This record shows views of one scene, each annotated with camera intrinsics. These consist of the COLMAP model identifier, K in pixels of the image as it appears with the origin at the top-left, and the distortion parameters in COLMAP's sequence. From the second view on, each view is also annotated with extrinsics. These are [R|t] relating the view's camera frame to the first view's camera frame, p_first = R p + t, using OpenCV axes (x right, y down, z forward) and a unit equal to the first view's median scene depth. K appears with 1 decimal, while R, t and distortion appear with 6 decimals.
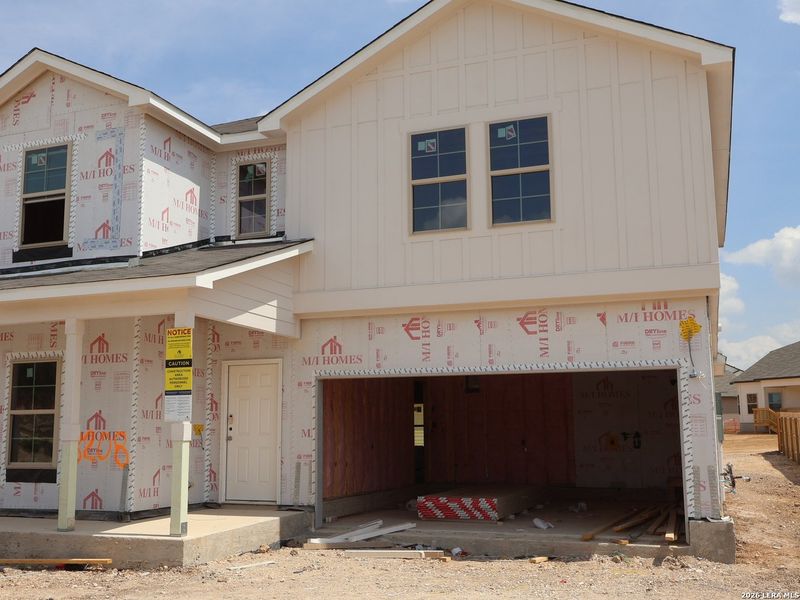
lens RADIAL K [[867.8, 0, 365.2], [0, 867.8, 300.8], [0, 0, 1]] dist [0.003145, 0.008113]
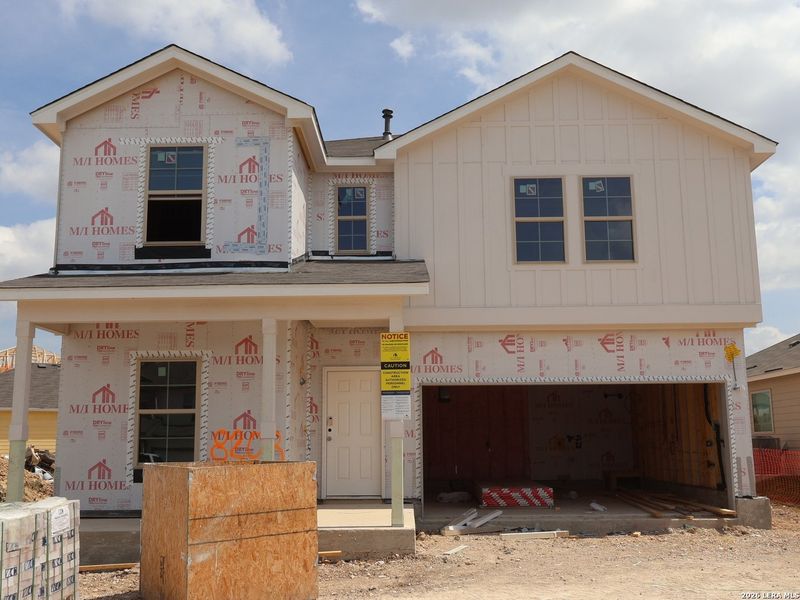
lens RADIAL K [[747.3, 0, 400.7], [0, 747.3, 331.1], [0, 0, 1]] dist [0.001486, 0.004694]
pose [[0.933081, 0.049597, 0.356231, -0.439388], [-0.050043, 0.998715, -0.007970, 0.030029], [-0.356169, -0.010390, 0.934364, 0.111152]]
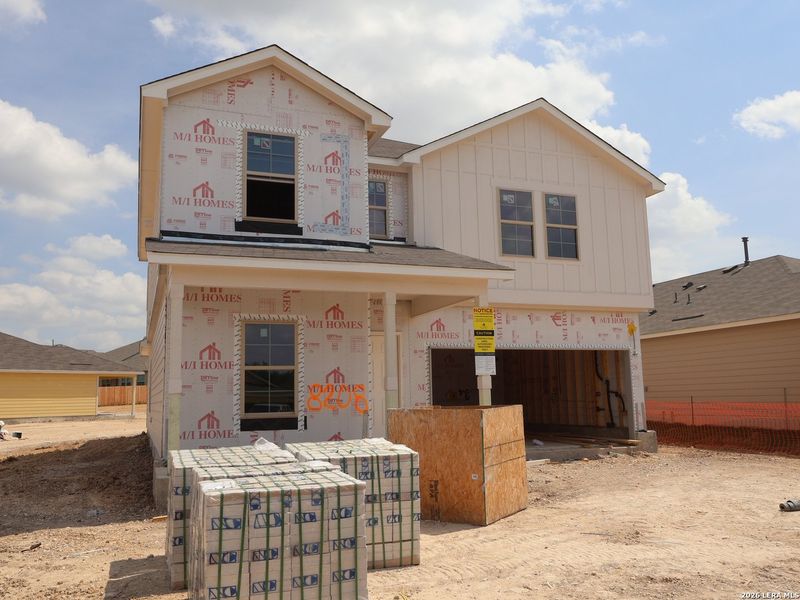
lens RADIAL K [[677.3, 0, 400.0], [0, 677.3, 300.0], [0, 0, 1]] dist [-0.000791, -0.001103]
pose [[0.736376, 0.086407, 0.671032, -0.848417], [-0.086417, 0.995700, -0.033380, 0.054947], [-0.671030, -0.033409, 0.740677, 0.238959]]
